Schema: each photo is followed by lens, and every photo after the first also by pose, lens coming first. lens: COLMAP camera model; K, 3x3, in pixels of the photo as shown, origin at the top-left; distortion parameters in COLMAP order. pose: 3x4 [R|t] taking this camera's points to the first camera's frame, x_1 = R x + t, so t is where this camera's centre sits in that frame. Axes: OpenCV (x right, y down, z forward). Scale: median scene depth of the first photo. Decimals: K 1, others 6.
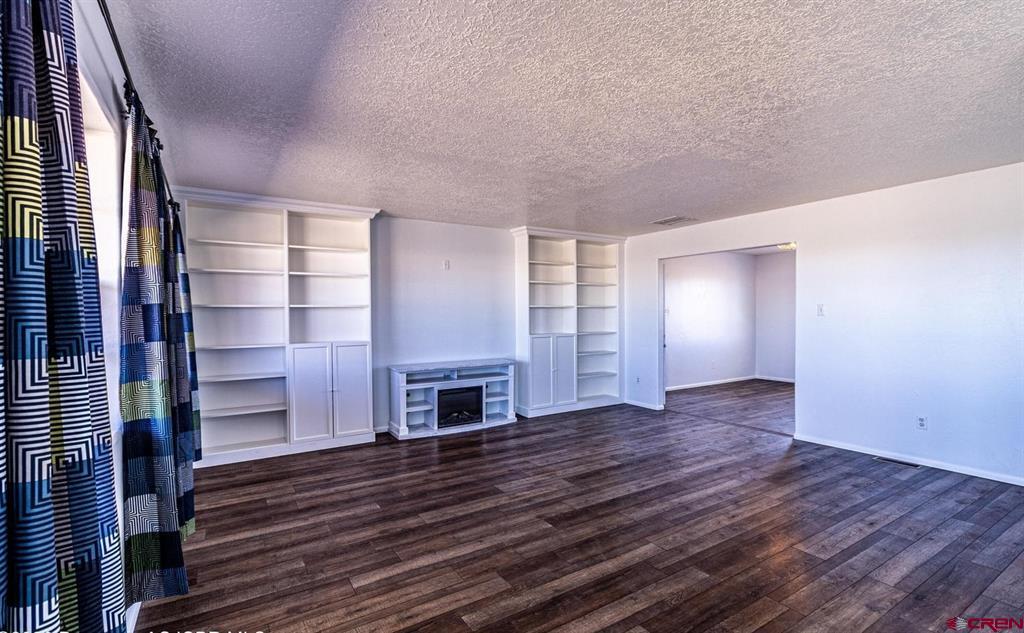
lens RADIAL K [[476.8, 0, 517.7], [0, 476.8, 314.3], [0, 0, 1]] dist [0.010761, 0.000732]
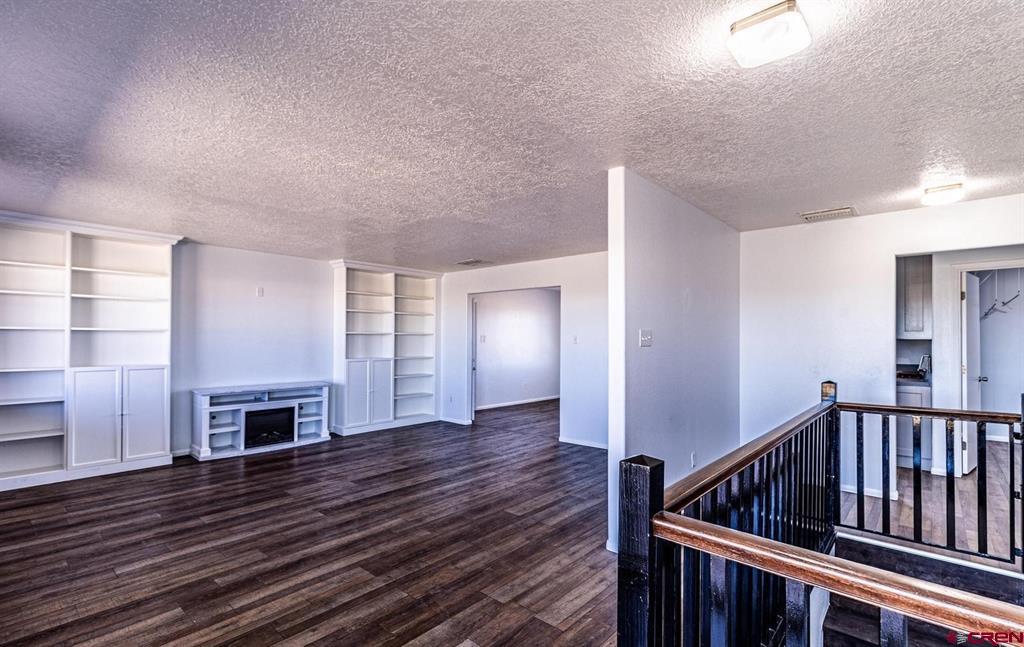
lens RADIAL K [[476.4, 0, 516.3], [0, 476.4, 331.9], [0, 0, 1]] dist [0.008478, 0.000723]
pose [[0.961278, 0.016902, 0.275062, 0.132650], [-0.011663, 0.999718, -0.020674, -0.001148], [-0.275334, 0.016665, 0.961204, -0.202493]]
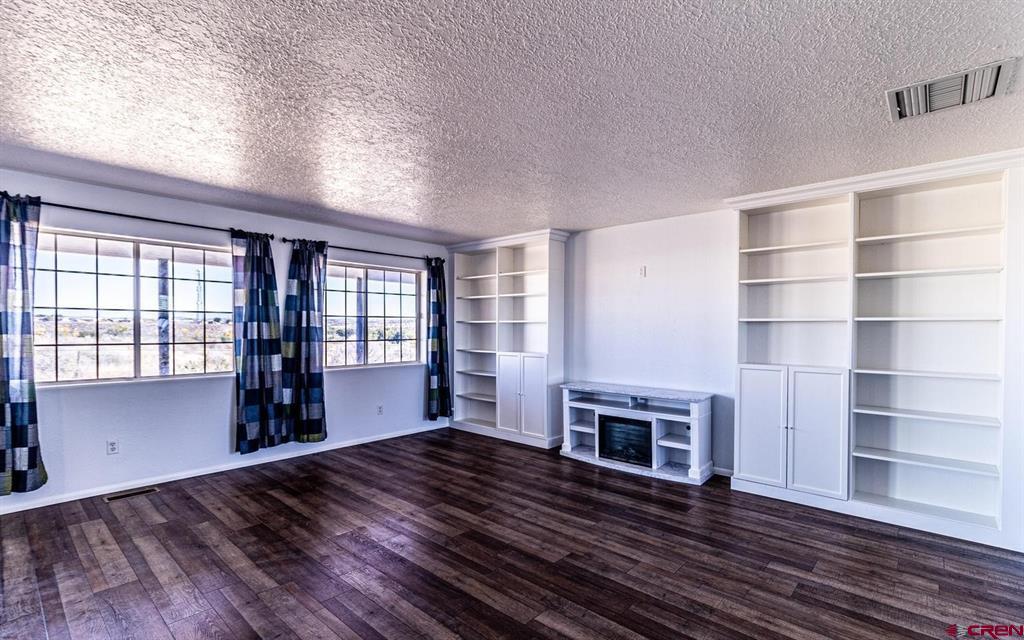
lens RADIAL K [[471.6, 0, 523.2], [0, 471.6, 328.4], [0, 0, 1]] dist [0.002757, 0.001398]
pose [[0.275666, 0.011884, -0.961180, 0.764682], [-0.009025, 0.999912, 0.009775, -0.013375], [0.961211, 0.005980, 0.275749, 0.722584]]
